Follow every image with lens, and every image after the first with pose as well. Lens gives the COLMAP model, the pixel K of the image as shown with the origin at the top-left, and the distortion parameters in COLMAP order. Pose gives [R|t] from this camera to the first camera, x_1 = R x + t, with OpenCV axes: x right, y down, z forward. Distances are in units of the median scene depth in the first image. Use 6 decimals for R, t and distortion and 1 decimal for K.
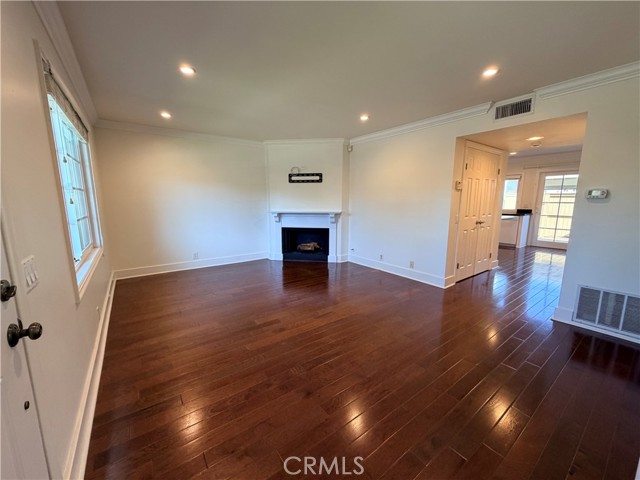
lens RADIAL K [[255.1, 0, 319.4], [0, 255.1, 240.7], [0, 0, 1]] dist [-0.001128, -0.000282]
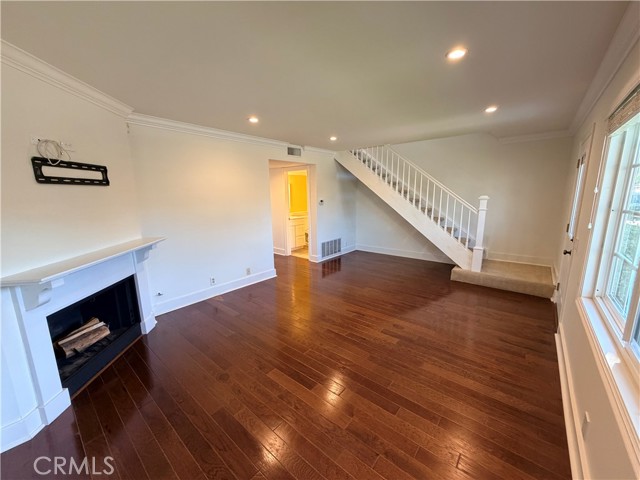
lens RADIAL K [[255.1, 0, 319.4], [0, 255.1, 240.7], [0, 0, 1]] dist [-0.001128, -0.000282]
pose [[-0.237207, -0.175190, 0.955532, -0.550013], [0.170737, 0.960776, 0.218536, -0.165875], [-0.956338, 0.214983, -0.197991, 0.735280]]
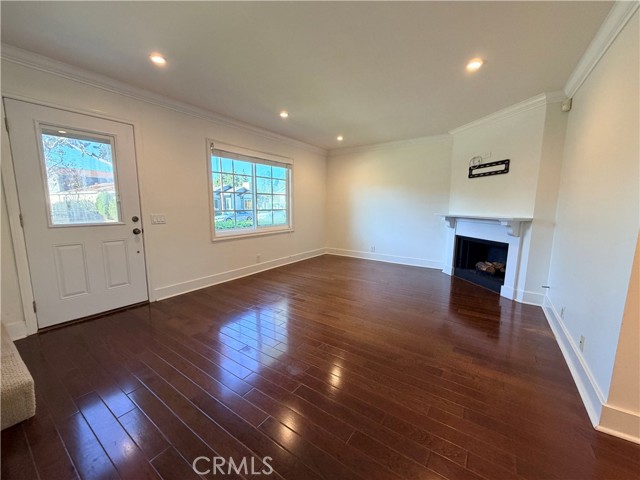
lens RADIAL K [[255.1, 0, 319.4], [0, 255.1, 240.7], [0, 0, 1]] dist [-0.001128, -0.000282]
pose [[0.325915, 0.131261, -0.936243, 0.487781], [-0.158212, 0.983921, 0.082870, -0.033959], [0.932067, 0.121116, 0.341441, 0.340495]]
